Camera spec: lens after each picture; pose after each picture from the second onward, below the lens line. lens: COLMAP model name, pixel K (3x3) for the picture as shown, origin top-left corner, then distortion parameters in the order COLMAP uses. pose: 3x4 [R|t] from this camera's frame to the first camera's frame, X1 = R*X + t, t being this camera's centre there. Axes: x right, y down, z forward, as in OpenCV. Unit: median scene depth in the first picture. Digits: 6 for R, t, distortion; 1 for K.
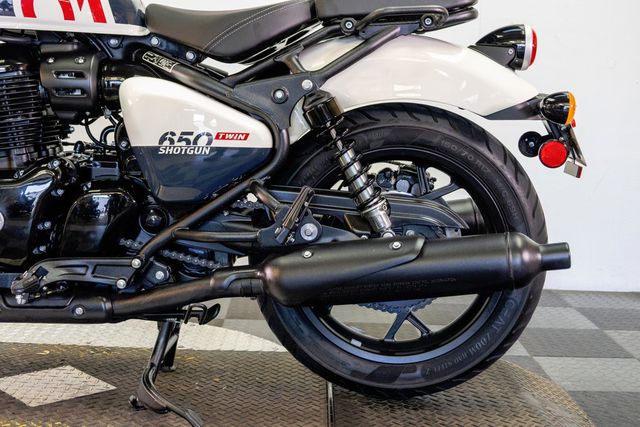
lens RADIAL K [[902.3, 0, 318.9], [0, 902.3, 211.9], [0, 0, 1]] dist [0.002094, 0.000000]
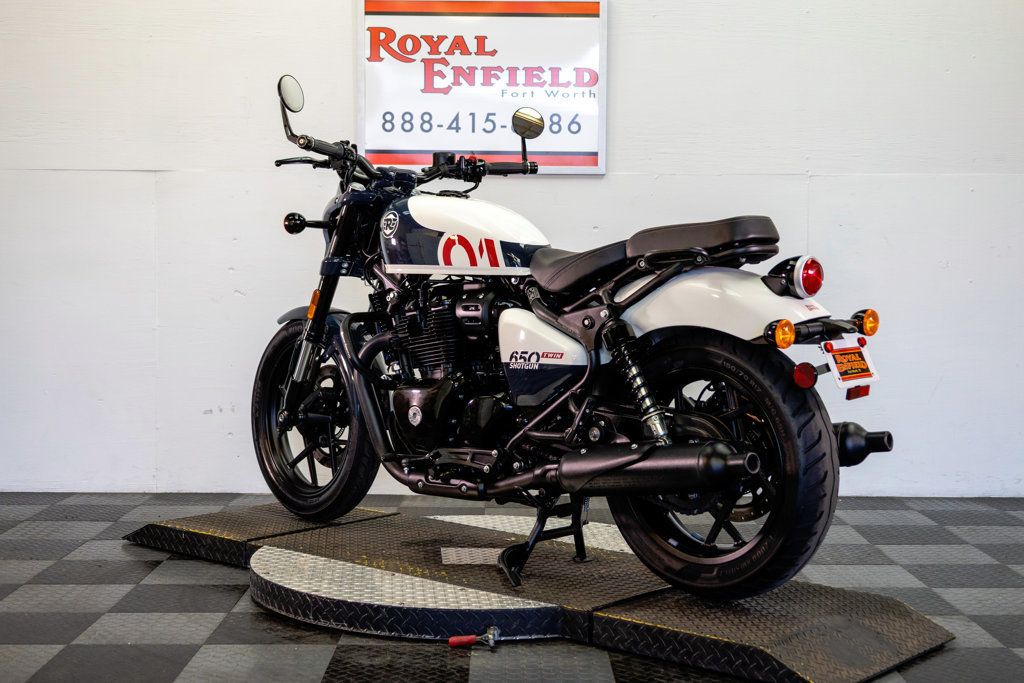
lens RADIAL K [[1443.7, 0, 510.6], [0, 1443.7, 340.9], [0, 0, 1]] dist [0.002094, 0.000000]
pose [[0.999432, -0.029114, -0.016962, -0.232460], [0.027645, 0.996311, -0.081236, 0.065327], [0.019264, 0.080721, 0.996551, -1.077655]]
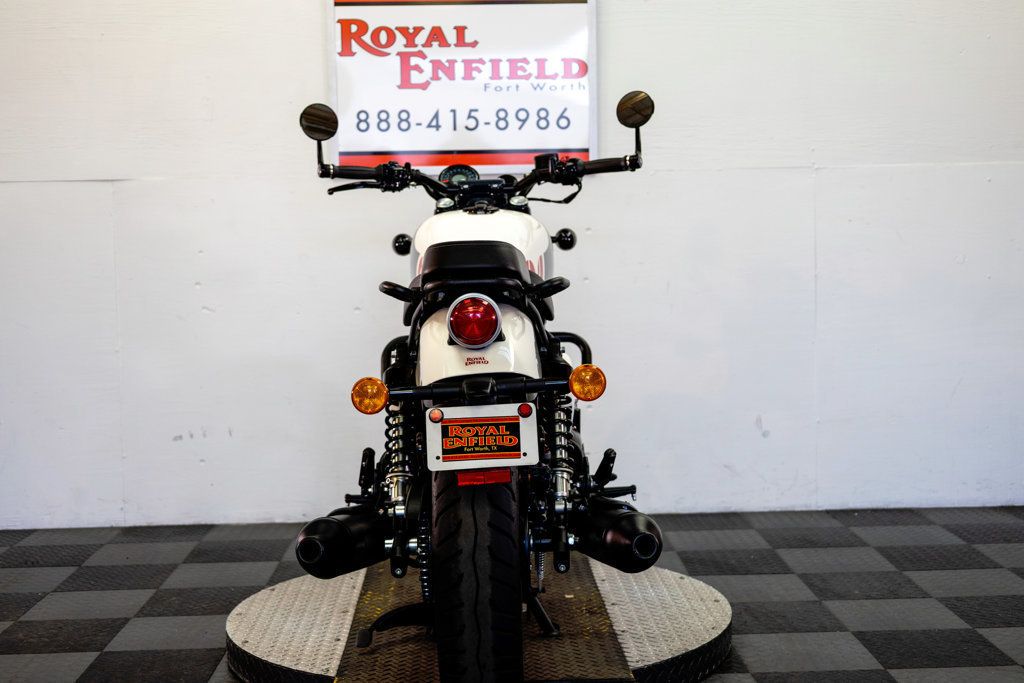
lens RADIAL K [[1443.7, 0, 510.2], [0, 1443.7, 341.9], [0, 0, 1]] dist [0.002094, 0.000000]
pose [[0.998486, -0.054999, 0.000498, -0.264620], [0.054928, 0.996641, -0.060740, -0.028267], [0.002845, 0.060676, 0.998153, -0.885754]]
